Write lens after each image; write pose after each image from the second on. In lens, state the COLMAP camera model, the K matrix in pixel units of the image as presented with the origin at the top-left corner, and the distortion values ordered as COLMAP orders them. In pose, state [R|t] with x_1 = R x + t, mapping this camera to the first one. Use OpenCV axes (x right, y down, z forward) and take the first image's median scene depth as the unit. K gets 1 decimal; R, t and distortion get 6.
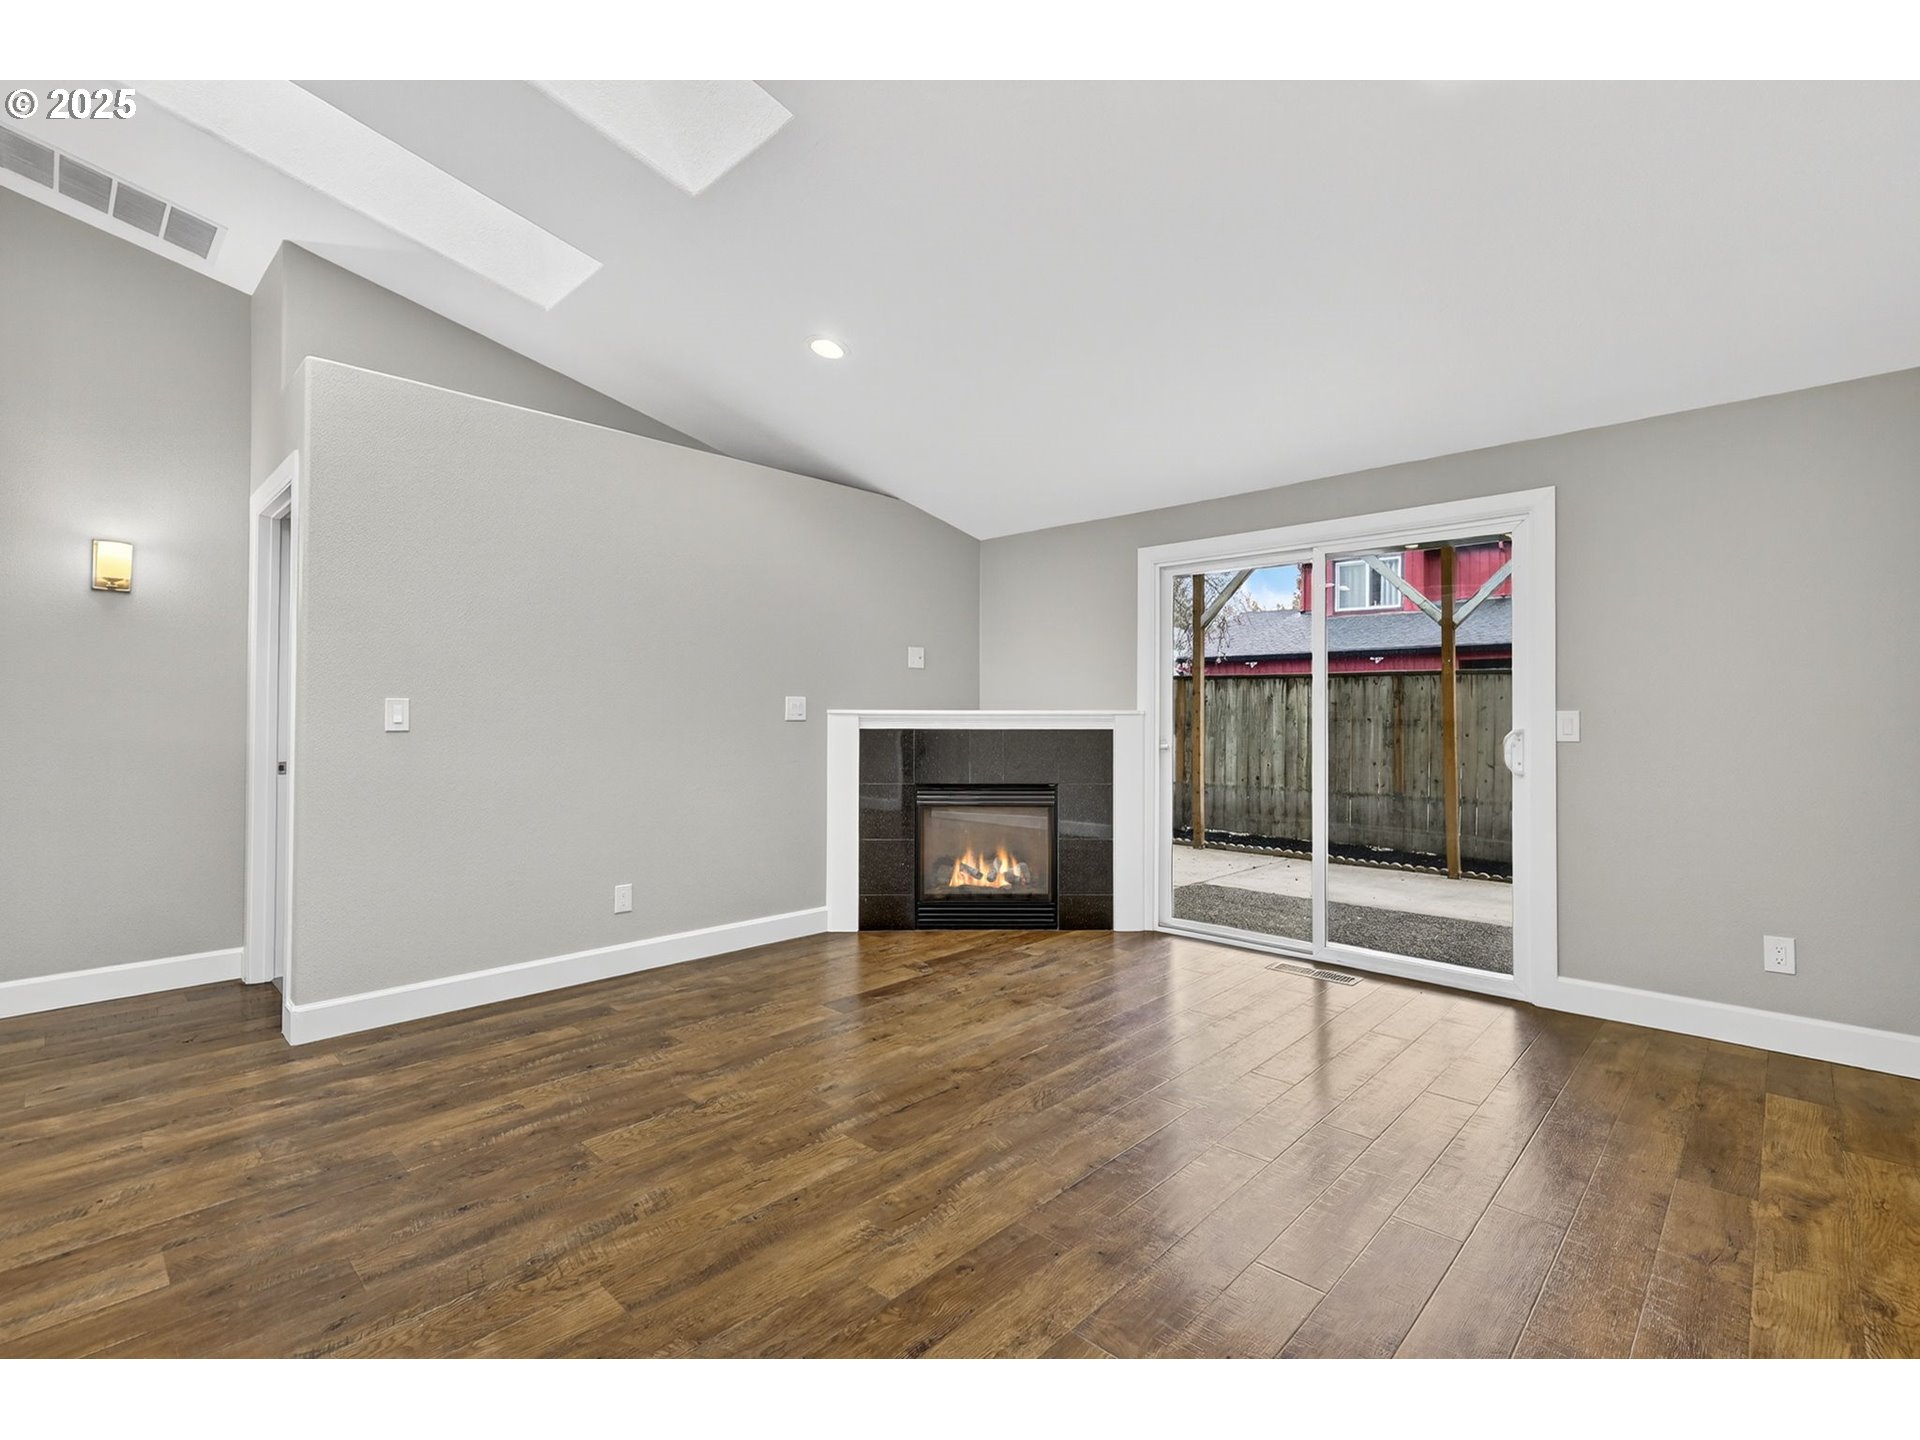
lens RADIAL K [[869.6, 0, 955.0], [0, 869.6, 712.5], [0, 0, 1]] dist [-0.014687, 0.005210]
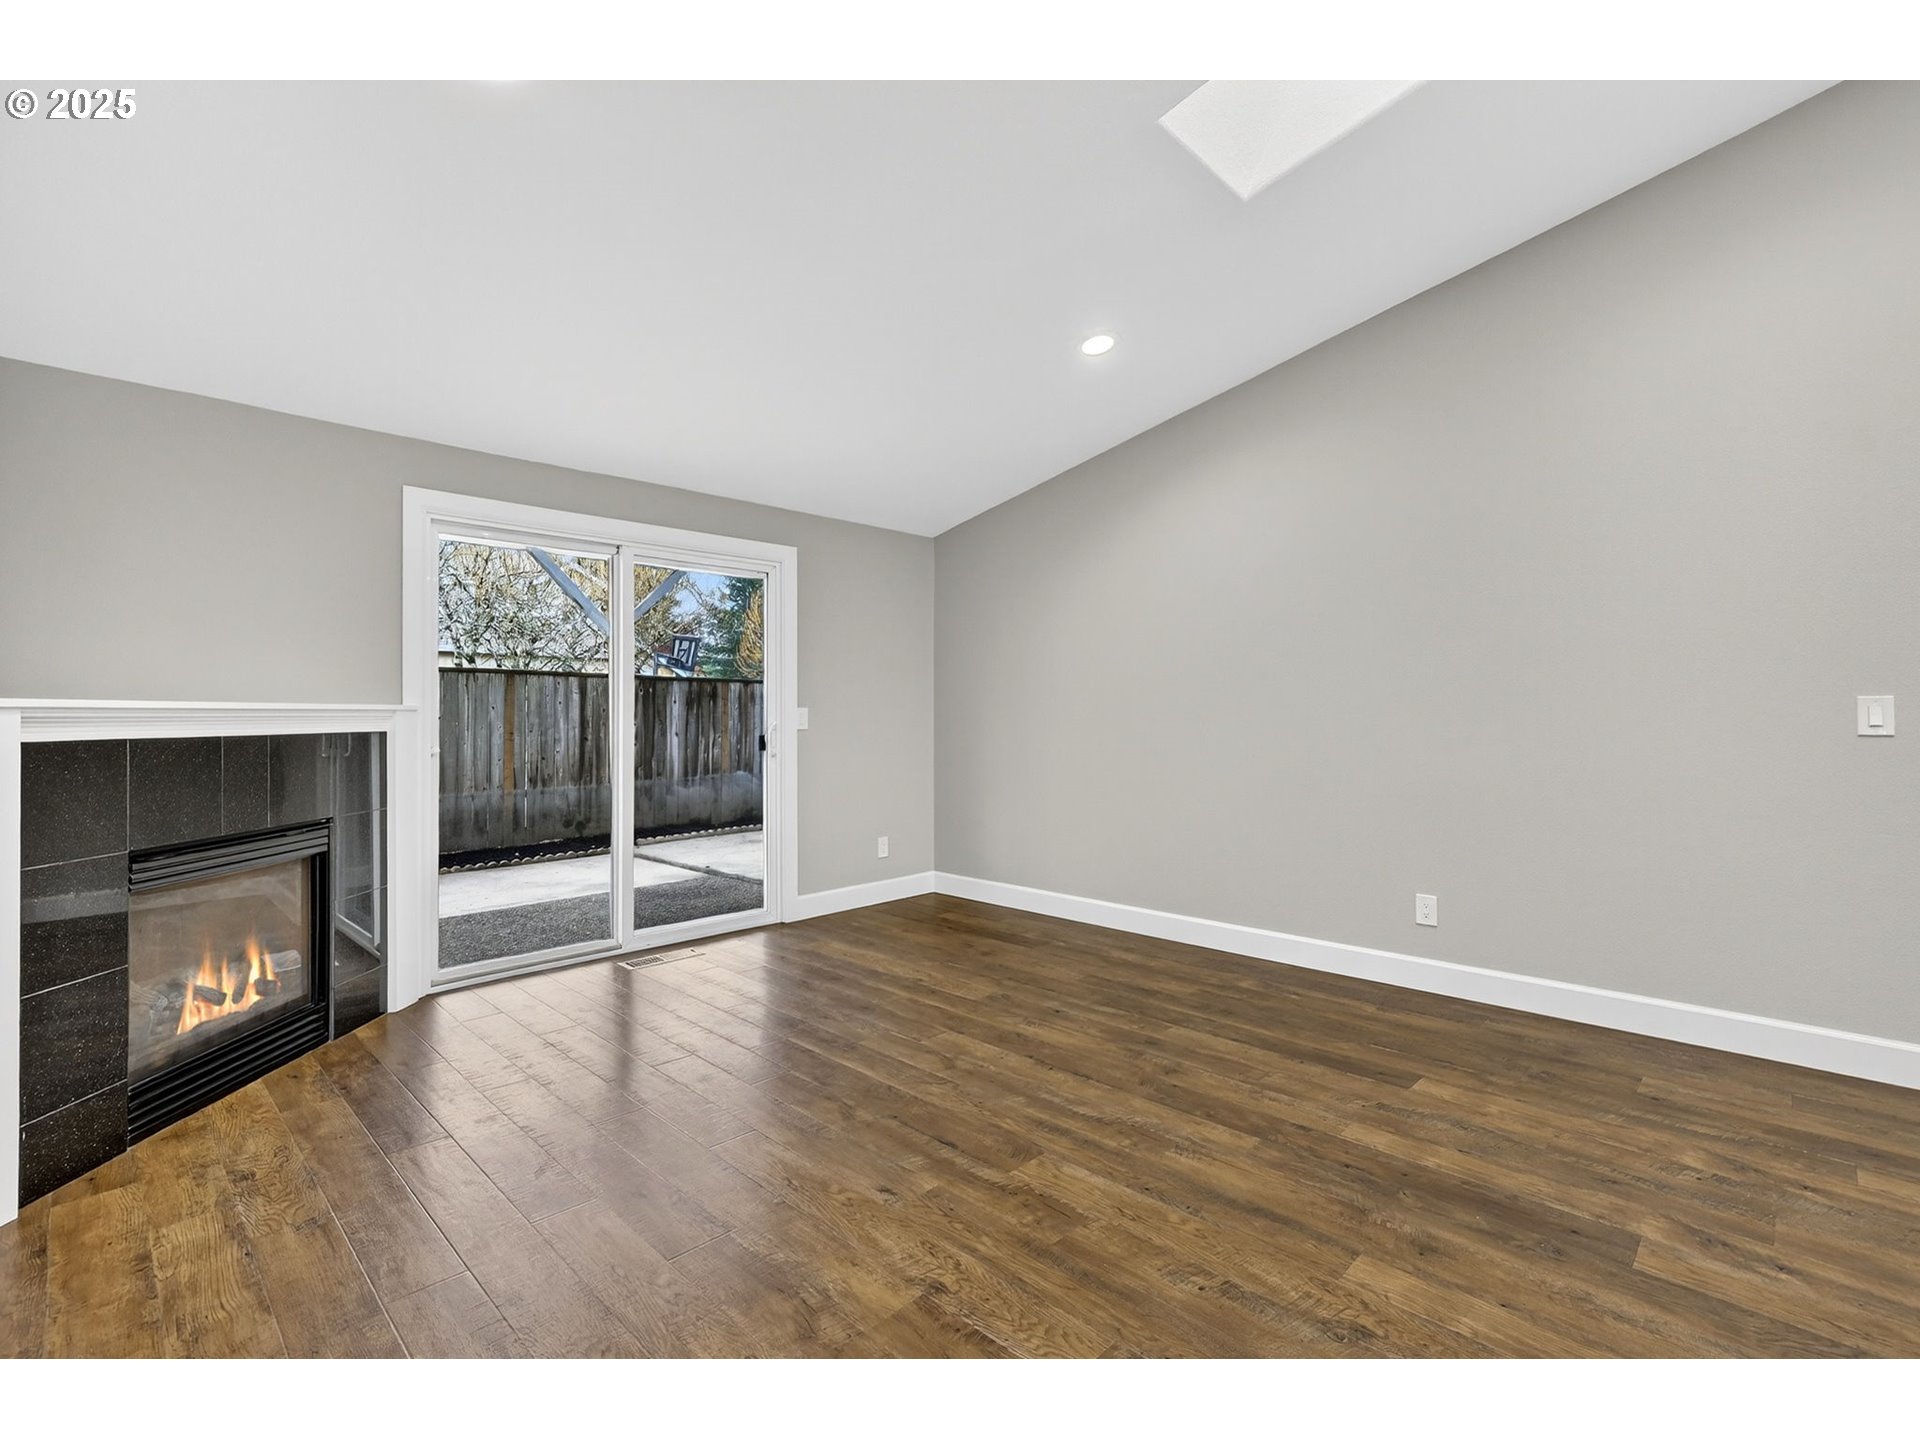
lens RADIAL K [[869.6, 0, 955.0], [0, 869.6, 712.5], [0, 0, 1]] dist [-0.014687, 0.005210]
pose [[0.020655, -0.001889, 0.999785, -0.580880], [-0.002858, 0.999994, 0.001948, 0.001879], [-0.999783, -0.002897, 0.020649, 0.584186]]
